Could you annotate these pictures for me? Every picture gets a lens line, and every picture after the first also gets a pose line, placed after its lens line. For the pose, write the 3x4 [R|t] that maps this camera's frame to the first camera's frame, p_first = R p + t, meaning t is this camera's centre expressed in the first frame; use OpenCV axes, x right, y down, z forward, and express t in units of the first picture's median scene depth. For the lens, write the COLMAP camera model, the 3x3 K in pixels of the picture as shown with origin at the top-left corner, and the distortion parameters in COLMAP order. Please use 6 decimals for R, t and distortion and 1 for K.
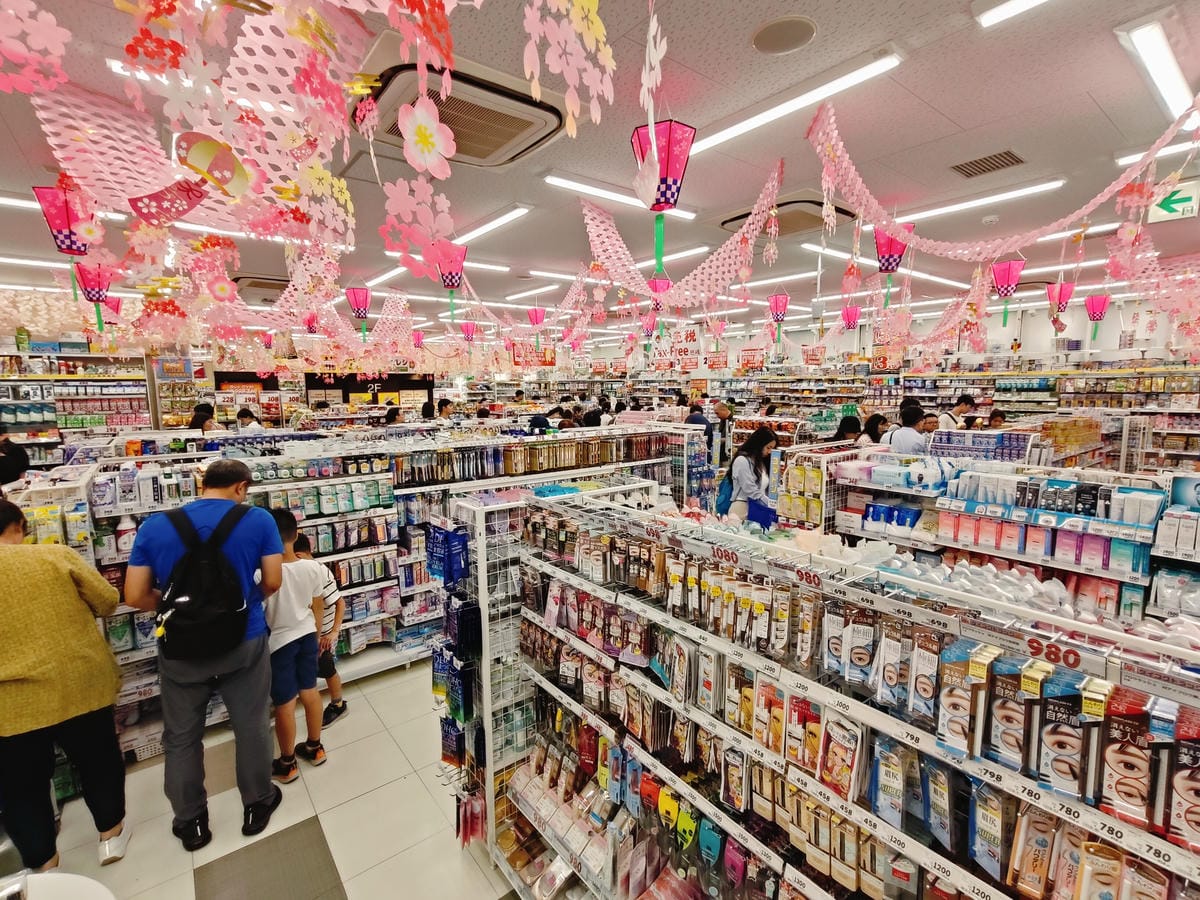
lens RADIAL K [[557.7, 0, 598.4], [0, 557.7, 448.3], [0, 0, 1]] dist [0.022721, 0.000095]
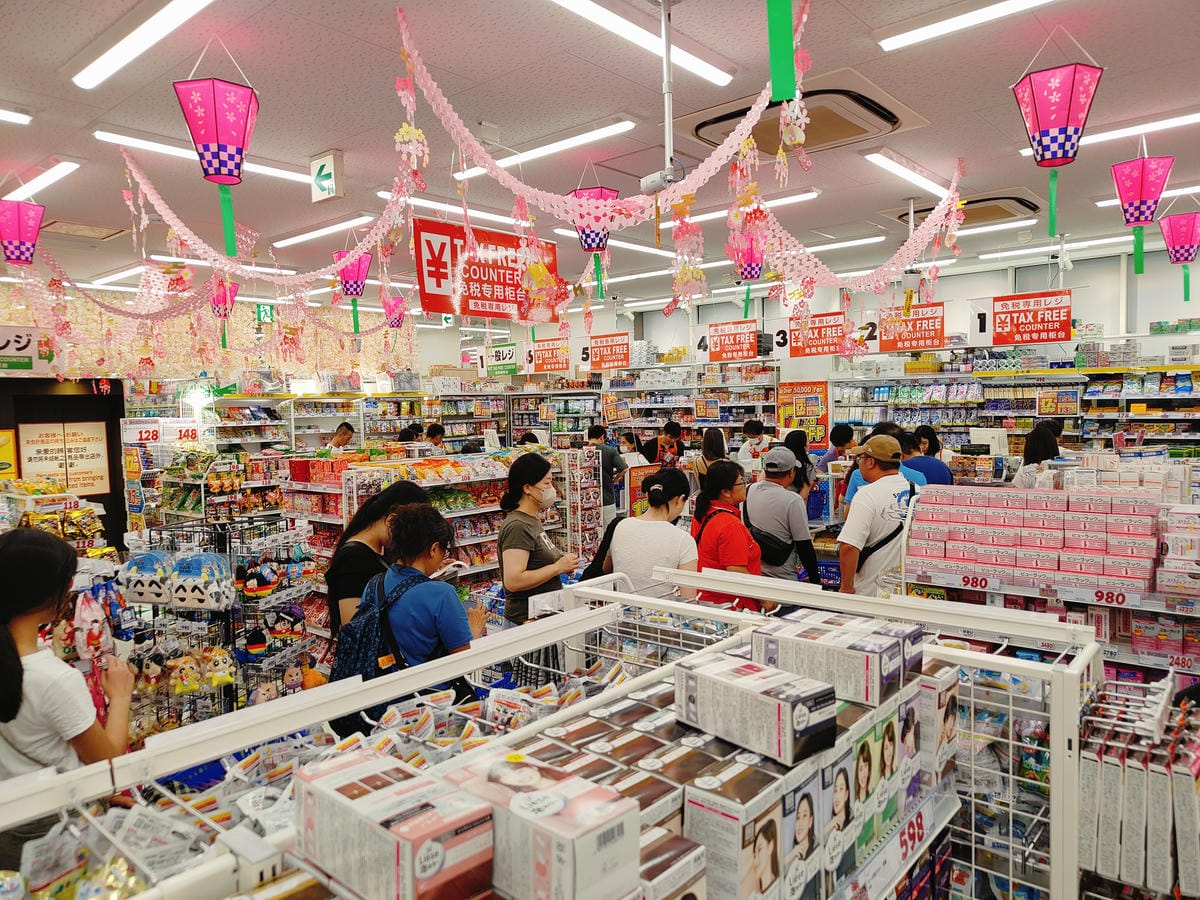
lens RADIAL K [[832.3, 0, 602.0], [0, 832.3, 471.0], [0, 0, 1]] dist [0.009355, -0.003405]
pose [[0.979534, -0.031205, 0.198847, -0.099349], [0.039243, 0.998559, -0.036610, -0.041482], [-0.197418, 0.043665, 0.979347, 0.425696]]
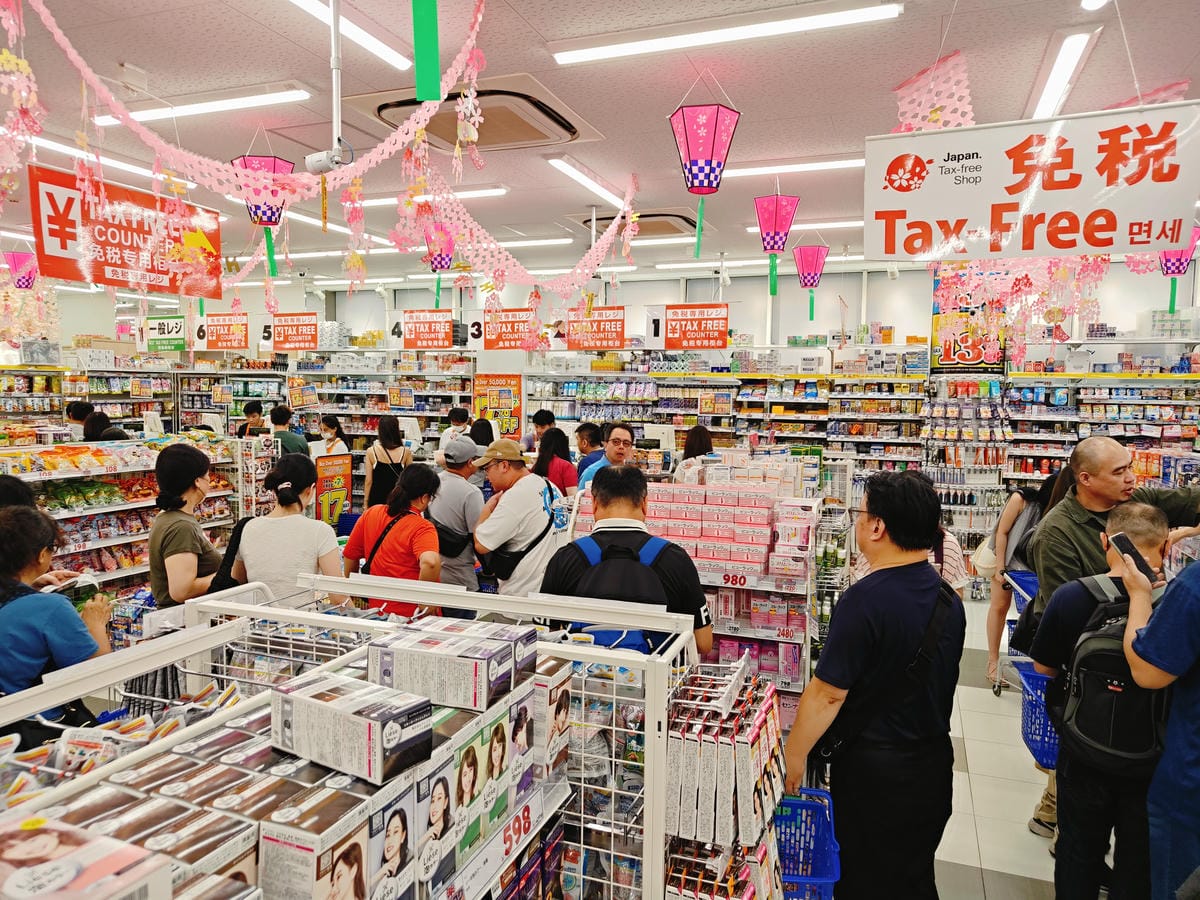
lens RADIAL K [[832.3, 0, 608.7], [0, 832.3, 469.6], [0, 0, 1]] dist [0.009355, -0.003405]
pose [[0.850307, -0.031781, 0.525326, -0.088746], [0.042055, 0.999086, -0.007628, -0.043957], [-0.524604, 0.028579, 0.850867, 0.421787]]
